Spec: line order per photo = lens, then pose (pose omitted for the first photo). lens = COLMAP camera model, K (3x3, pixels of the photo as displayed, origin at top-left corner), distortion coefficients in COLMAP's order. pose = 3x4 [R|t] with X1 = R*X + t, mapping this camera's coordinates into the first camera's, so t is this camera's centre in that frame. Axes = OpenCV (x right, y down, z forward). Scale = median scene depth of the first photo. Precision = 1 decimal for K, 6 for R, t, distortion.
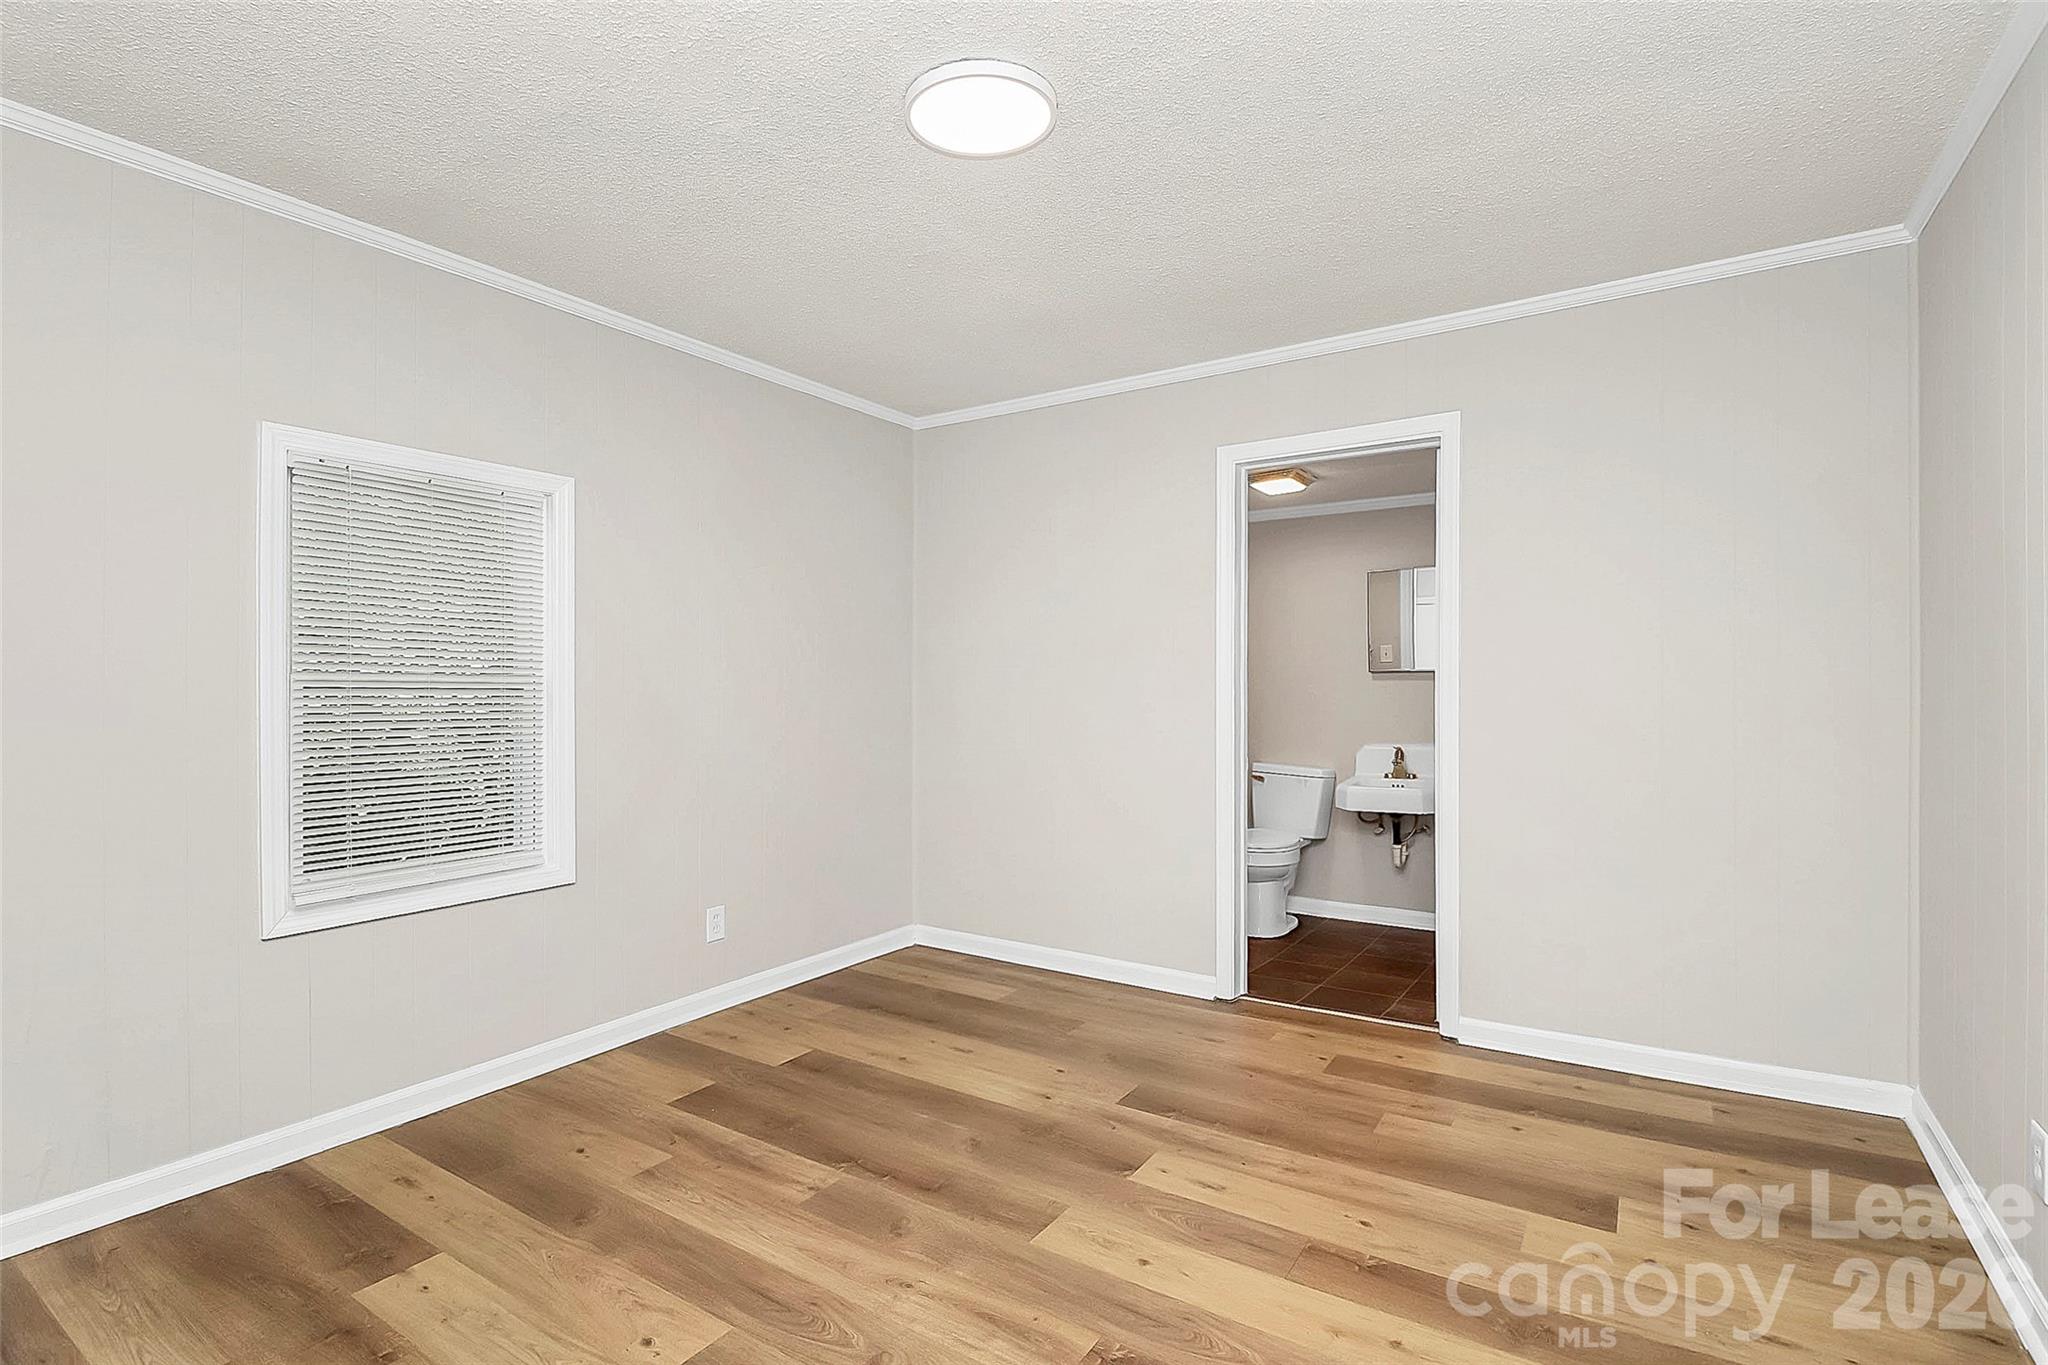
lens RADIAL K [[974.4, 0, 1012.1], [0, 974.4, 648.4], [0, 0, 1]] dist [0.012749, -0.016929]
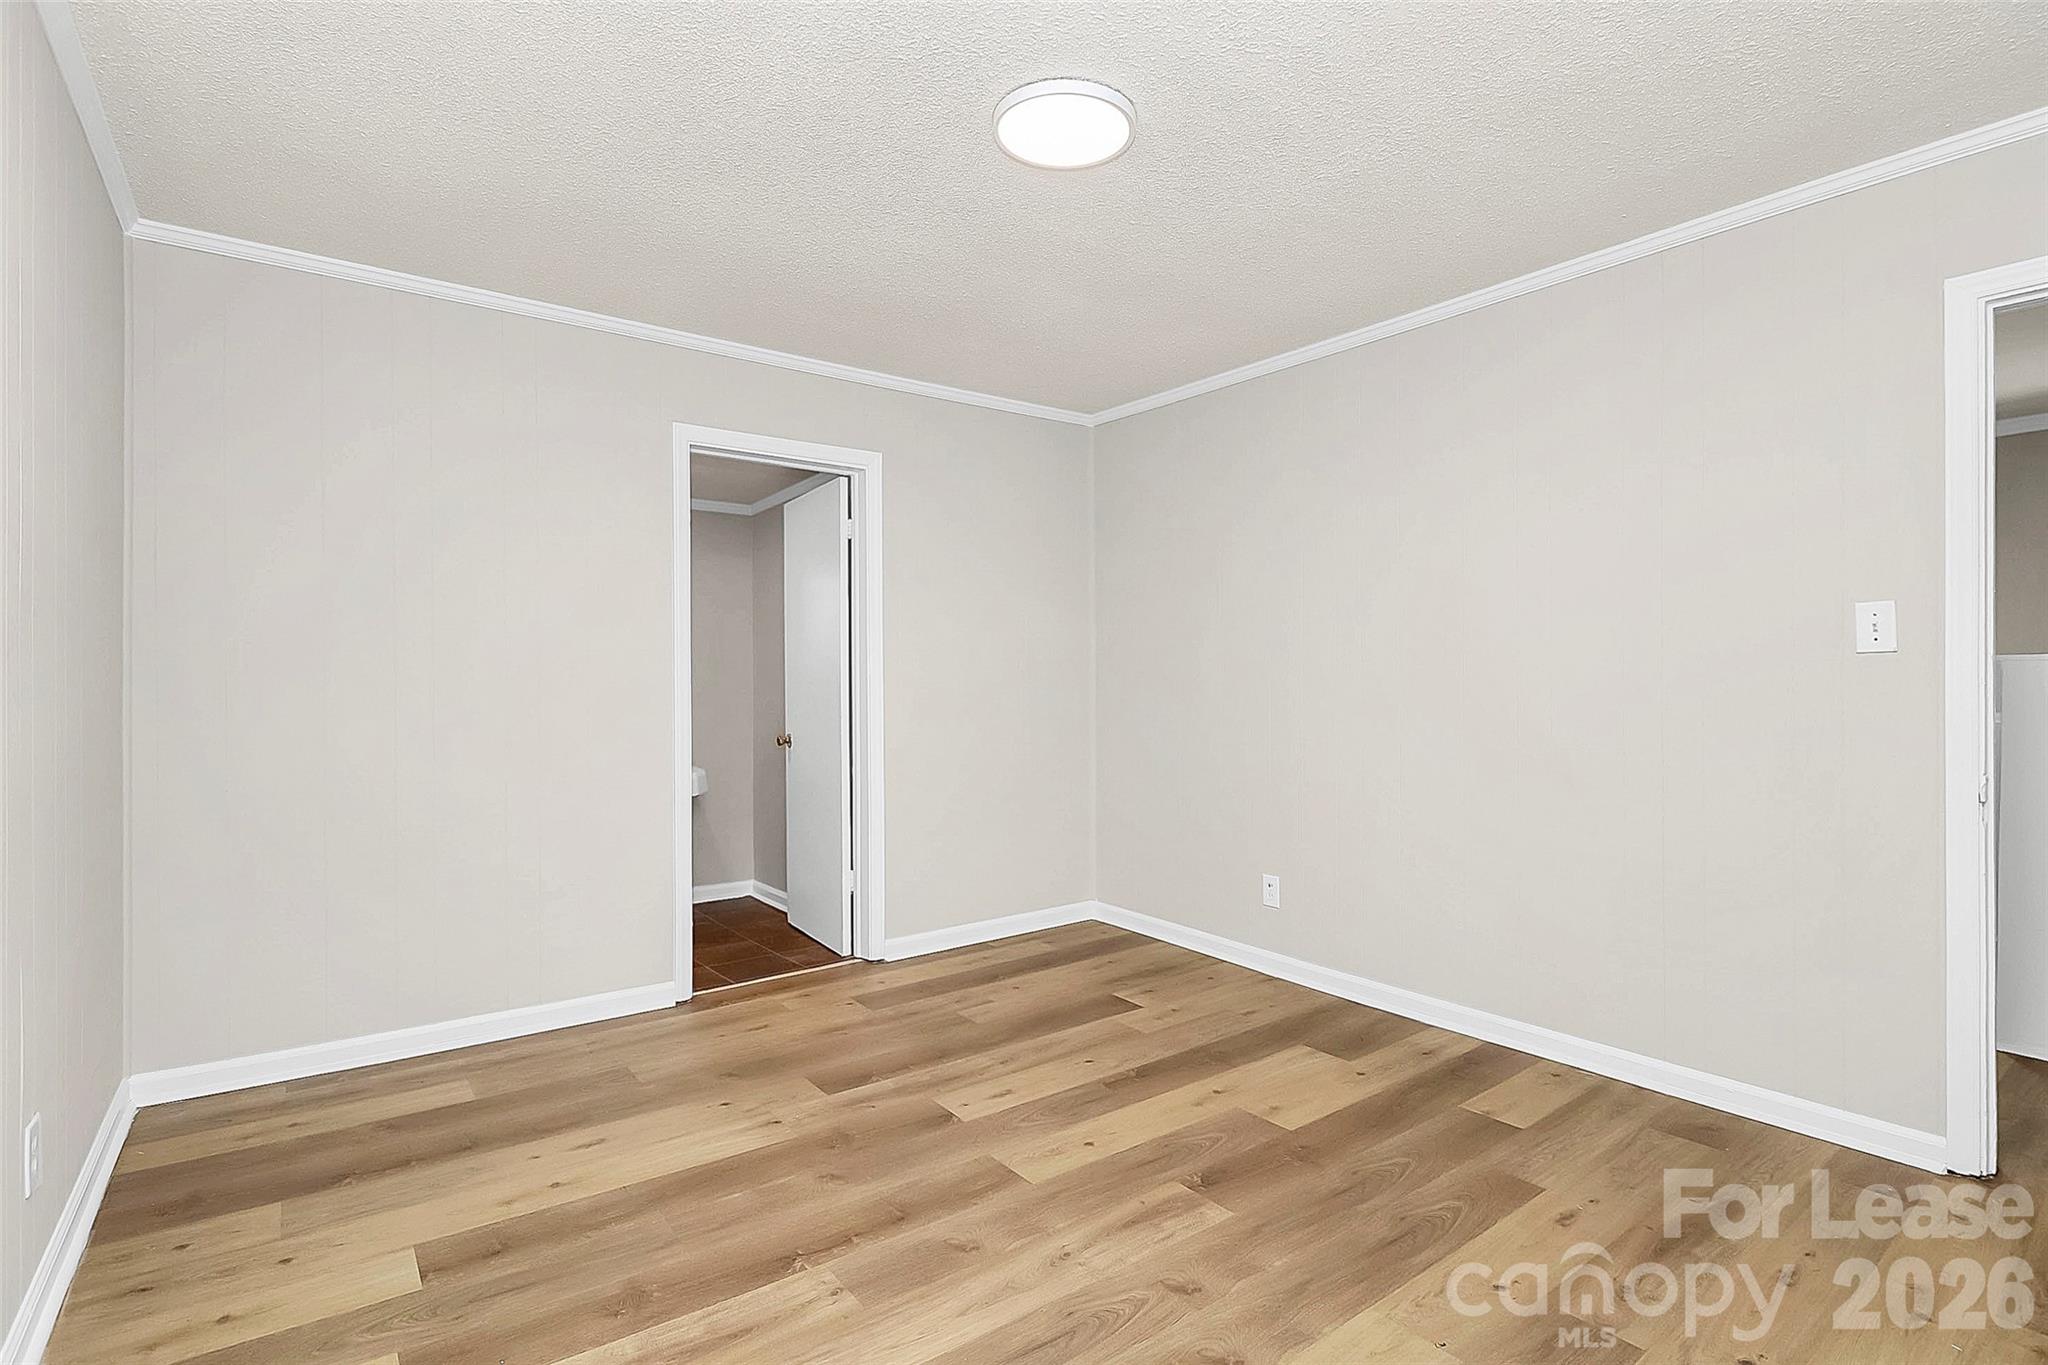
lens RADIAL K [[979.7, 0, 1013.6], [0, 979.7, 646.6], [0, 0, 1]] dist [0.003307, -0.010558]
pose [[0.340046, 0.036317, 0.939707, -0.722624], [-0.032048, 0.999121, -0.027016, 0.040473], [-0.939862, -0.020929, 0.340911, 0.480863]]
